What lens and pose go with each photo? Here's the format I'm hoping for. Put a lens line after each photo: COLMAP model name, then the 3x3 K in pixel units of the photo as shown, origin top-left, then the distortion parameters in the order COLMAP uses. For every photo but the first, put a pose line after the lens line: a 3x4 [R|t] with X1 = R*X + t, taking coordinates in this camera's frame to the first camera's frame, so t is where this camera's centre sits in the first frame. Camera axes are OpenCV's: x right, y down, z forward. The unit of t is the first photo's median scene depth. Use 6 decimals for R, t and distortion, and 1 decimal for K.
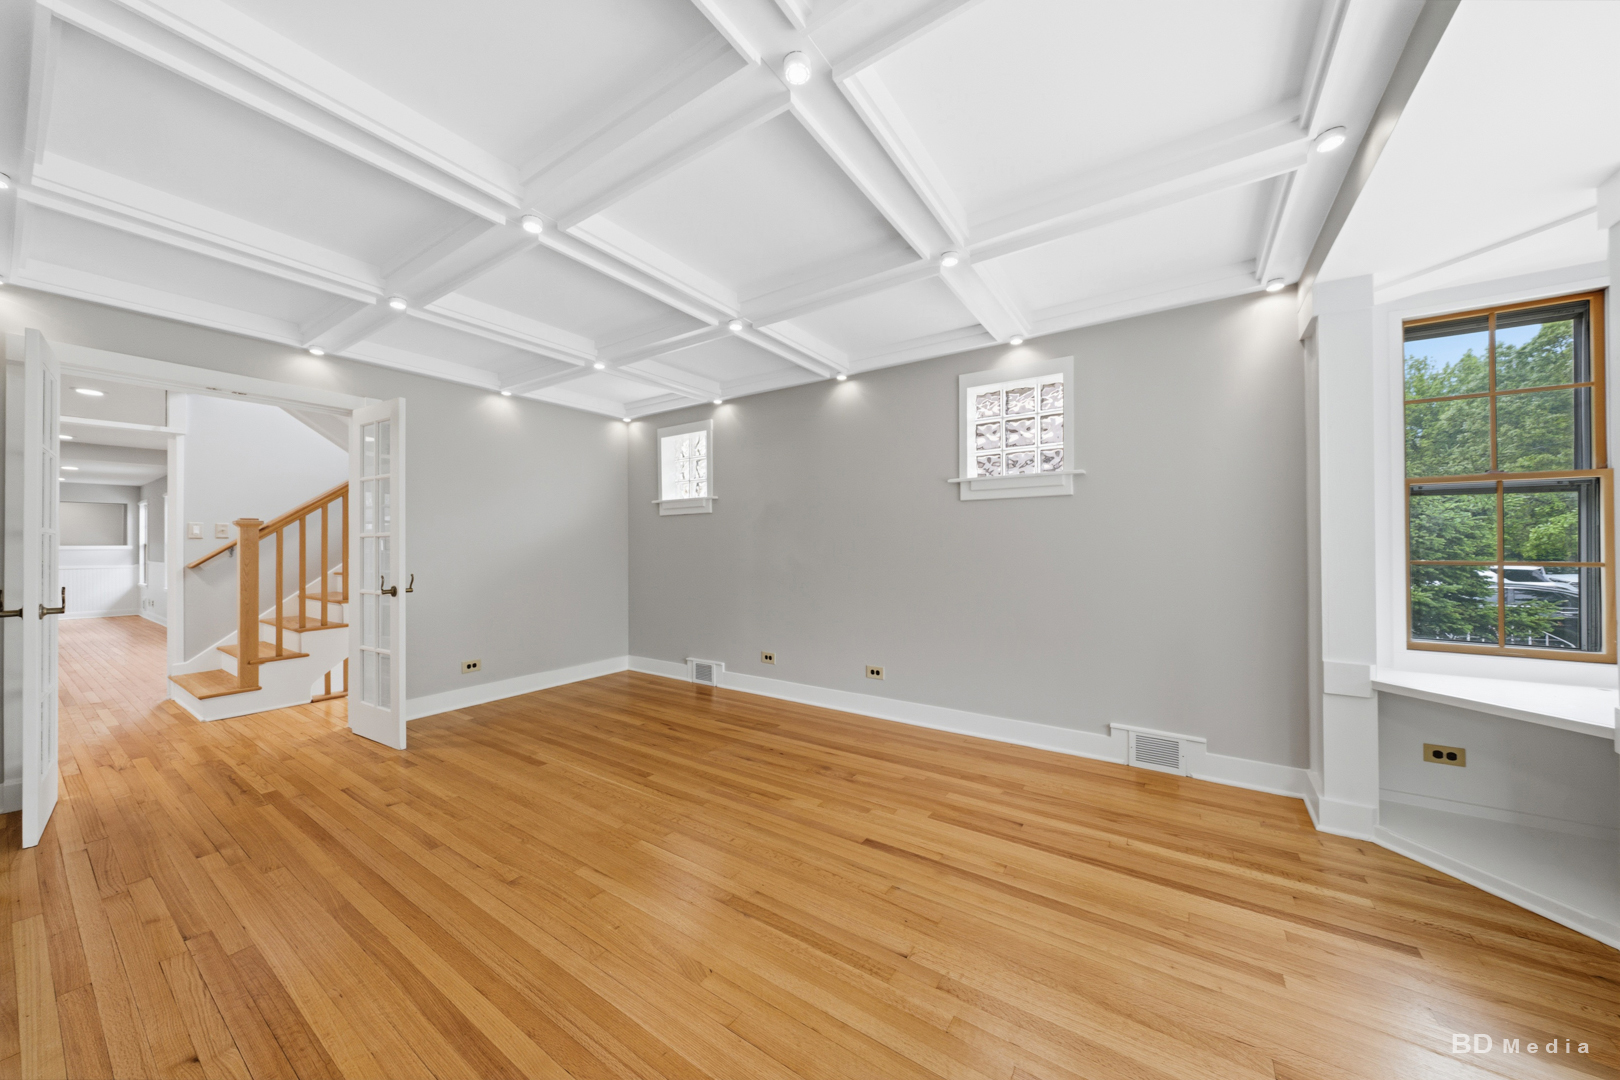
lens RADIAL K [[568.4, 0, 807.4], [0, 568.4, 541.3], [0, 0, 1]] dist [-0.002271, -0.000019]
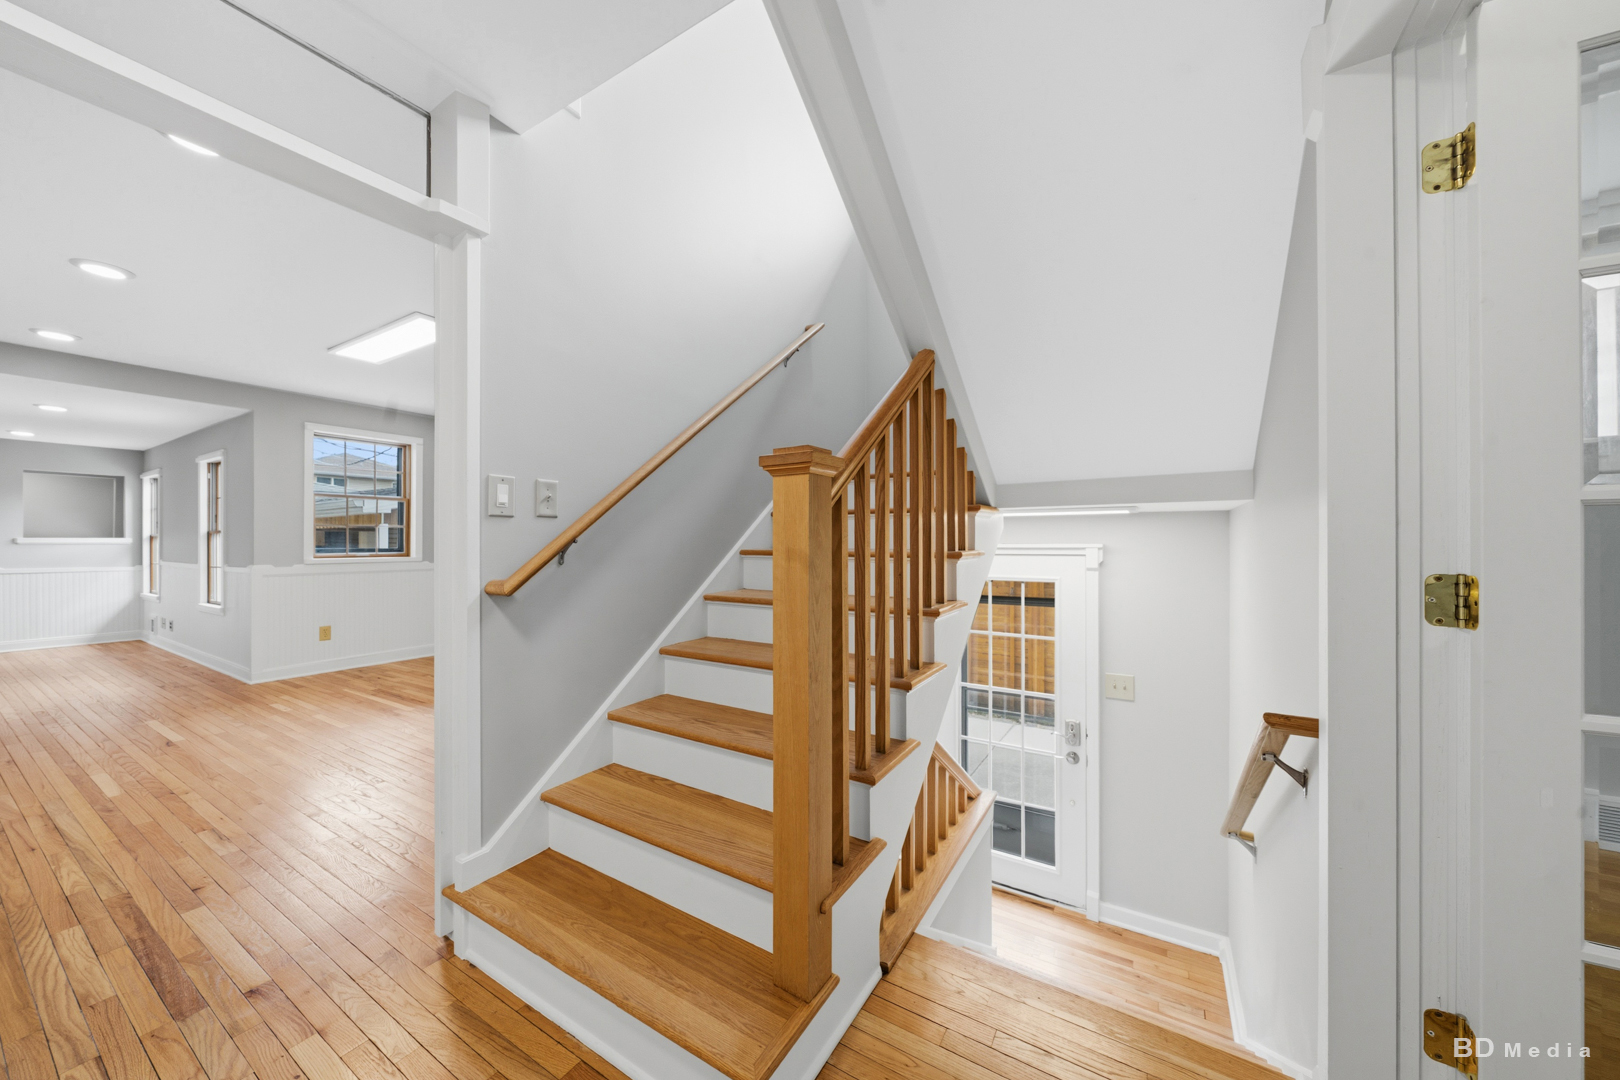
lens RADIAL K [[568.4, 0, 797.0], [0, 568.4, 536.6], [0, 0, 1]] dist [-0.002271, -0.000019]
pose [[0.999087, 0.008632, 0.041834, -0.430504], [-0.008330, 0.999938, -0.007377, 0.004647], [-0.041895, 0.007022, 0.999097, 0.291802]]
